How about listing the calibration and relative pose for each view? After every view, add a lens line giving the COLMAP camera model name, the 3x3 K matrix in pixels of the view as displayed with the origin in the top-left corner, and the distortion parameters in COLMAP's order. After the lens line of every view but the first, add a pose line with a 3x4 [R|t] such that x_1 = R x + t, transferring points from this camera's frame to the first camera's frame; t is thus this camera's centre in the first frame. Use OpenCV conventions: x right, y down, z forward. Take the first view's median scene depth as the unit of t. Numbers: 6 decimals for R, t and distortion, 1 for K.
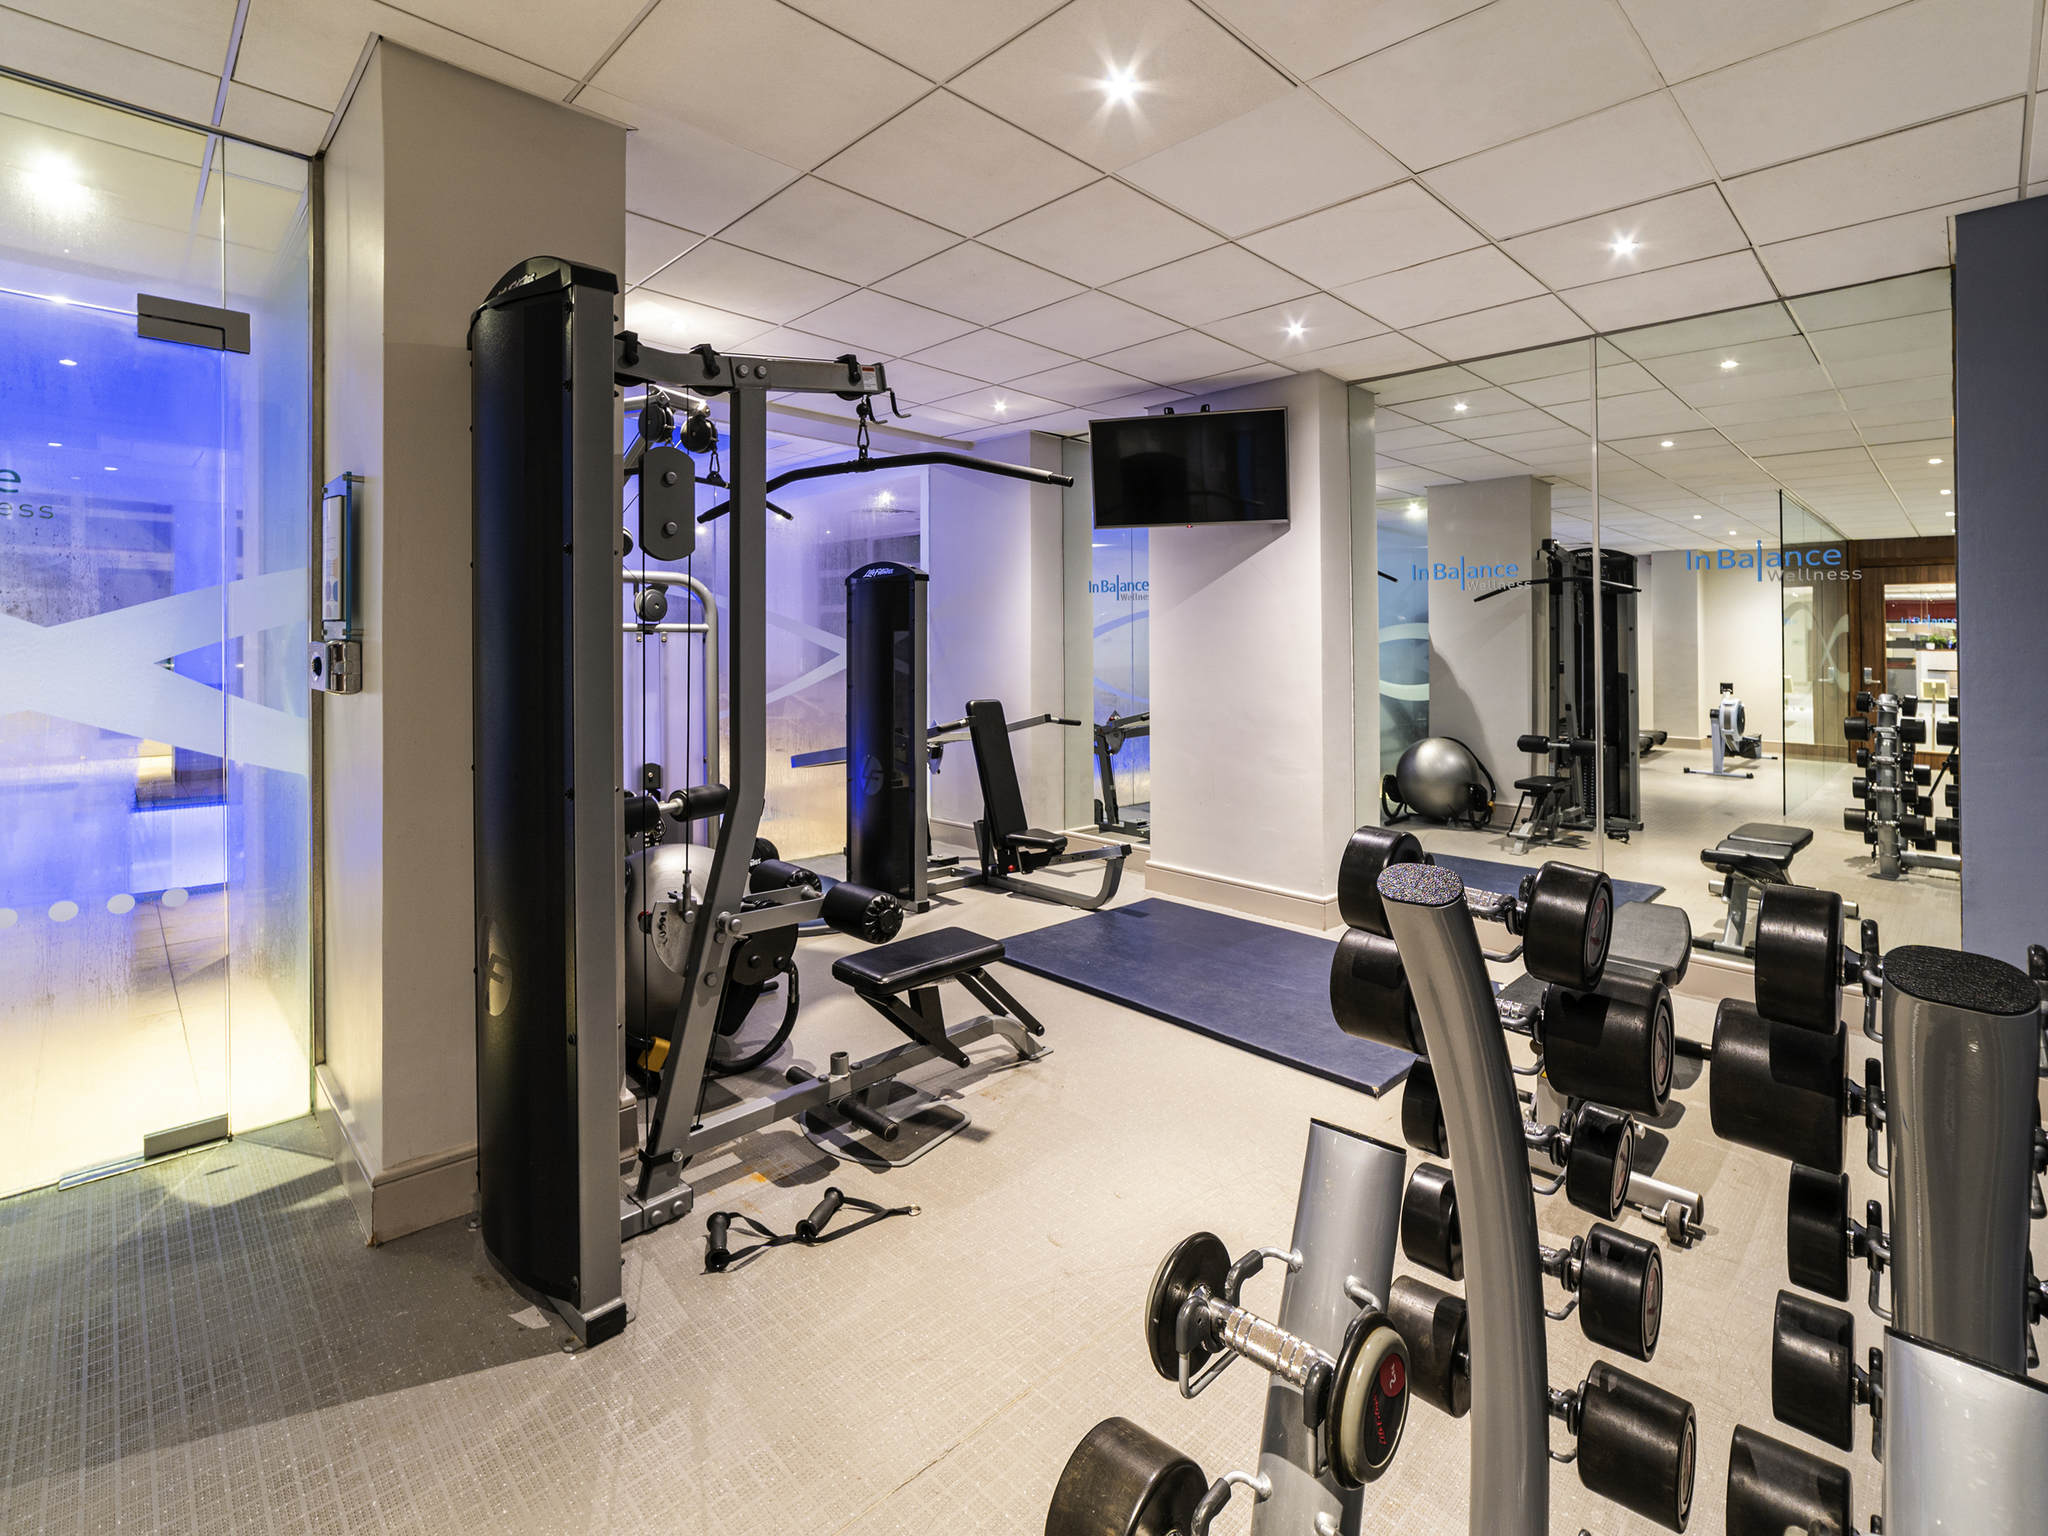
lens RADIAL K [[942.6, 0, 1043.6], [0, 942.6, 661.9], [0, 0, 1]] dist [-0.017082, 0.005329]
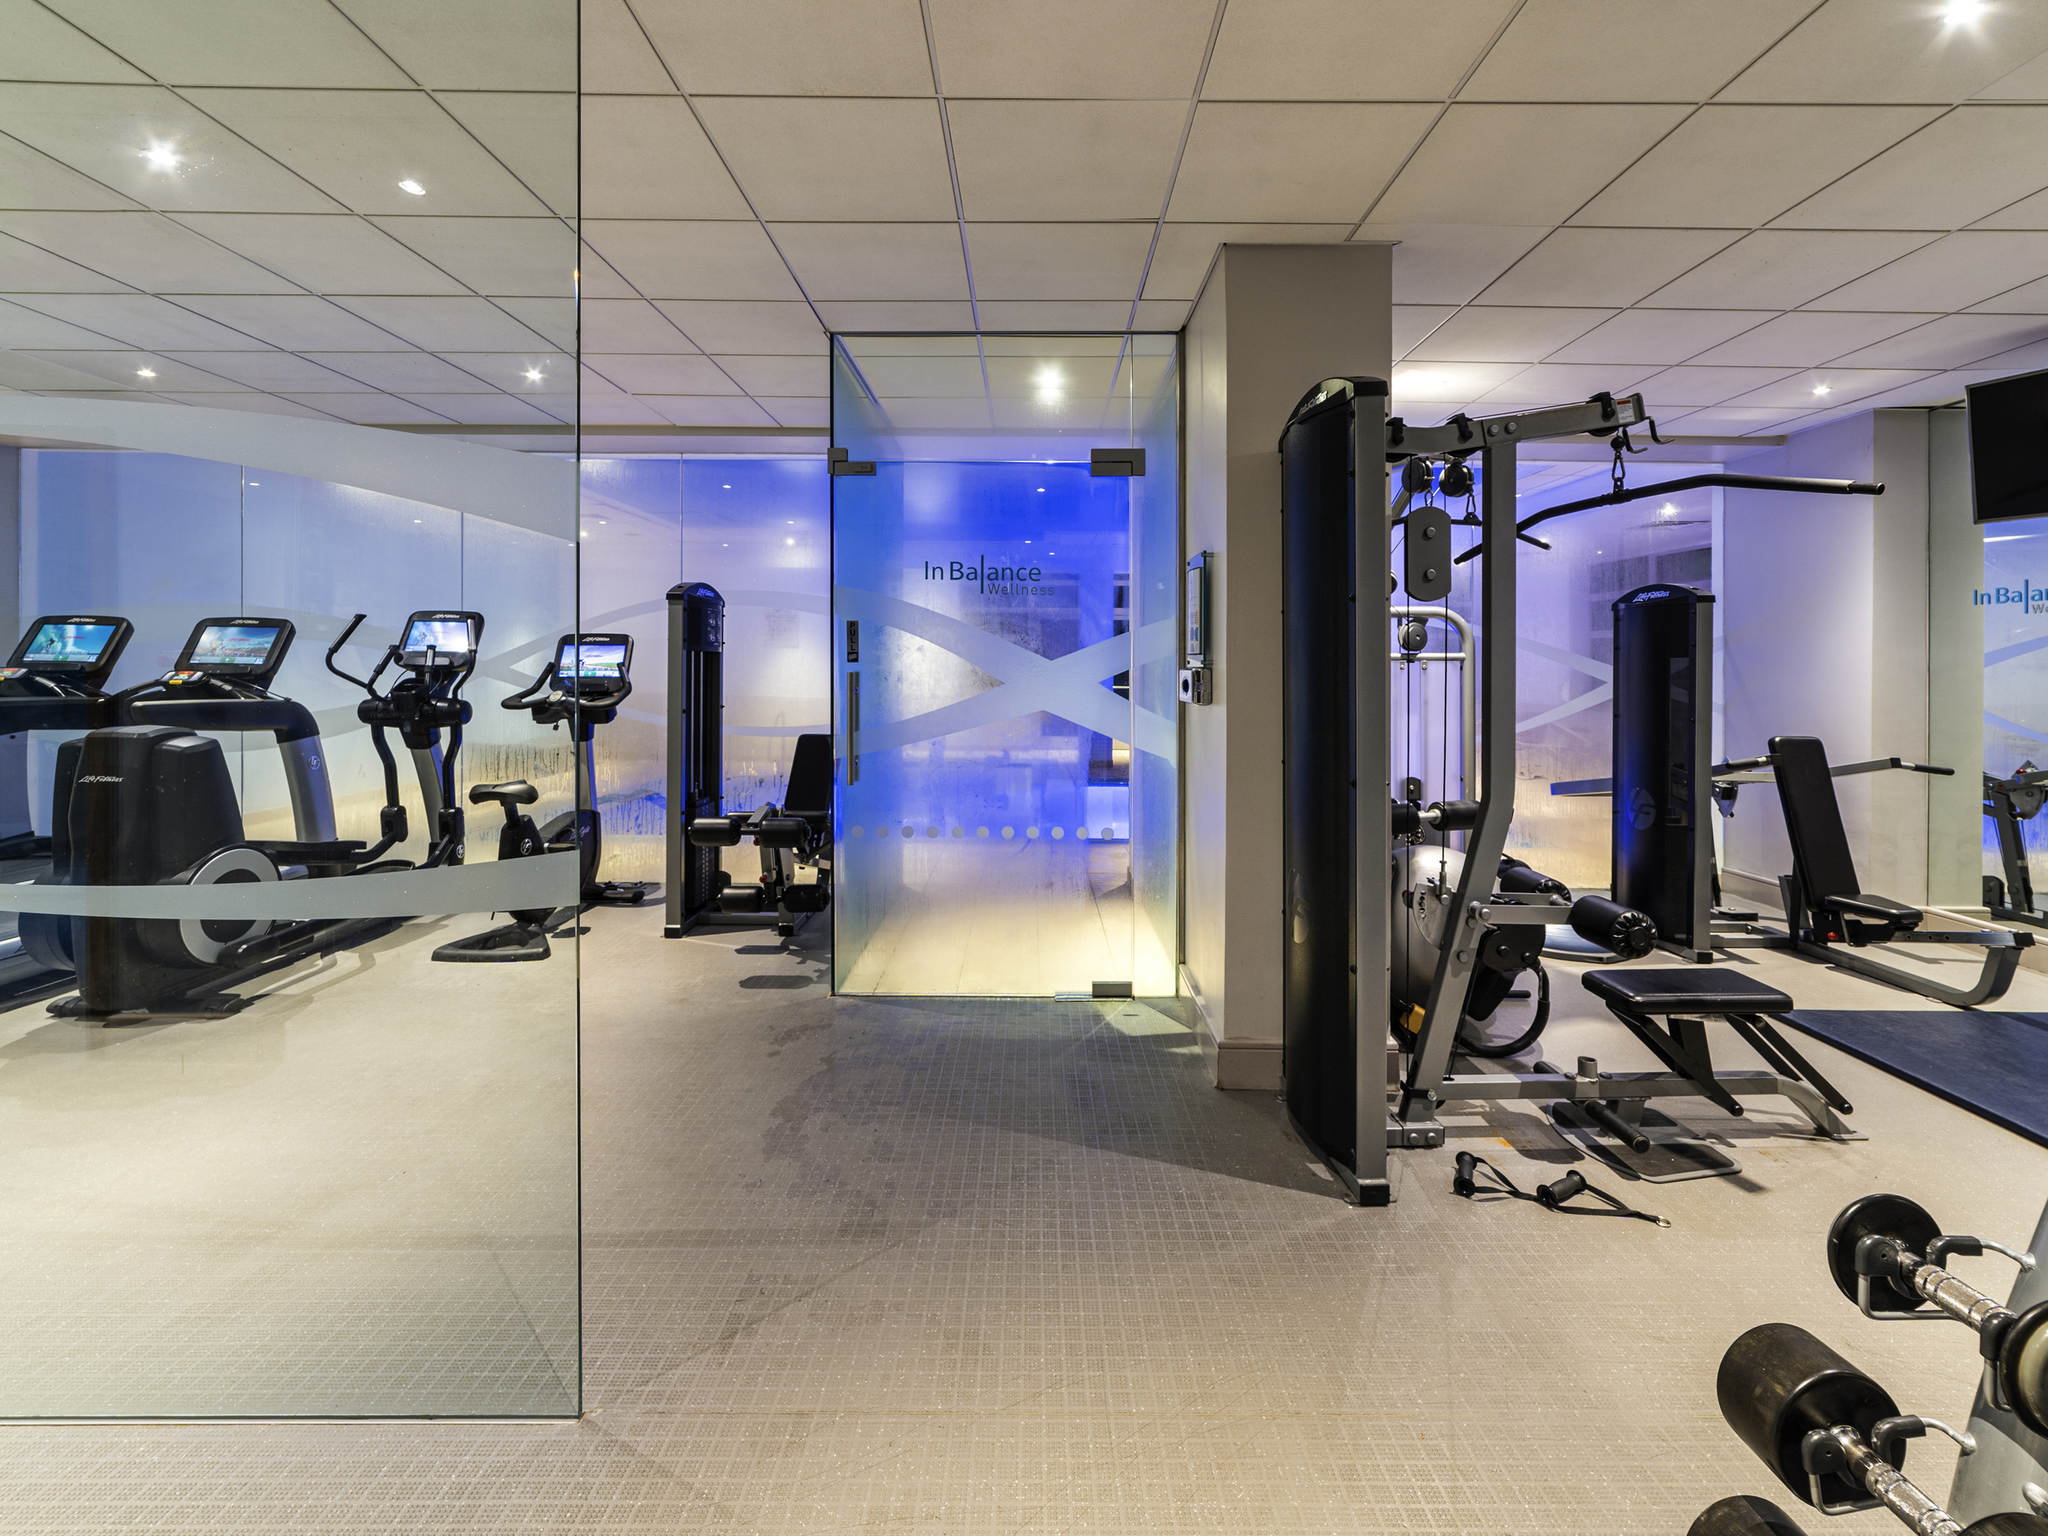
lens RADIAL K [[942.6, 0, 1043.6], [0, 942.6, 661.9], [0, 0, 1]] dist [-0.017082, 0.005329]
pose [[0.718943, -0.007311, -0.695031, 0.071076], [-0.013767, 0.999599, -0.024755, 0.005691], [0.694933, 0.027366, 0.718554, -0.176876]]
